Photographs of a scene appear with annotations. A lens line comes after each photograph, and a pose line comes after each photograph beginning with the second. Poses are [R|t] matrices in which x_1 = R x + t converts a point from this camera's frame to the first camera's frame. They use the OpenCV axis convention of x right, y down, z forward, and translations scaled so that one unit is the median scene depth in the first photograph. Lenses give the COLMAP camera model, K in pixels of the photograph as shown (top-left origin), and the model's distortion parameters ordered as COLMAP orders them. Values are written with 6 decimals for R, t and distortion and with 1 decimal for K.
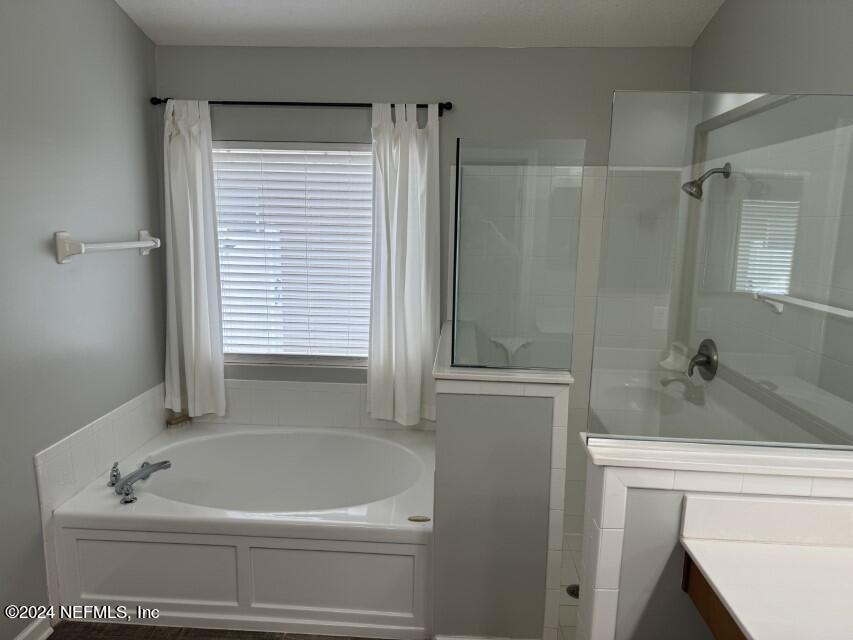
lens RADIAL K [[599.5, 0, 430.9], [0, 599.5, 322.1], [0, 0, 1]] dist [0.051382, -0.062357]
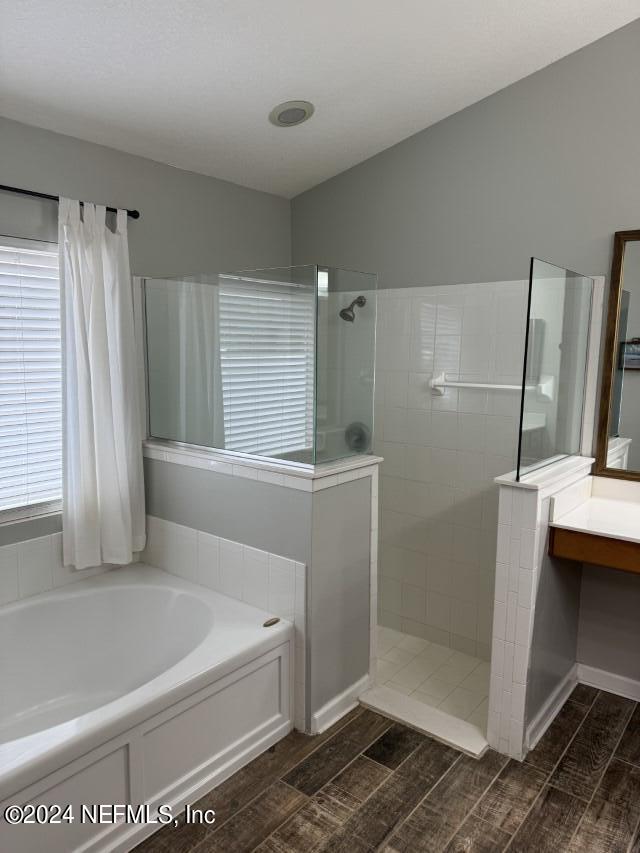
lens RADIAL K [[599.5, 0, 324.7], [0, 599.5, 422.4], [0, 0, 1]] dist [0.051382, -0.062357]
pose [[0.573613, -0.121974, 0.809994, -0.607646], [0.132102, 0.989682, 0.055482, -0.048286], [-0.808404, 0.075177, 0.583808, 0.229403]]
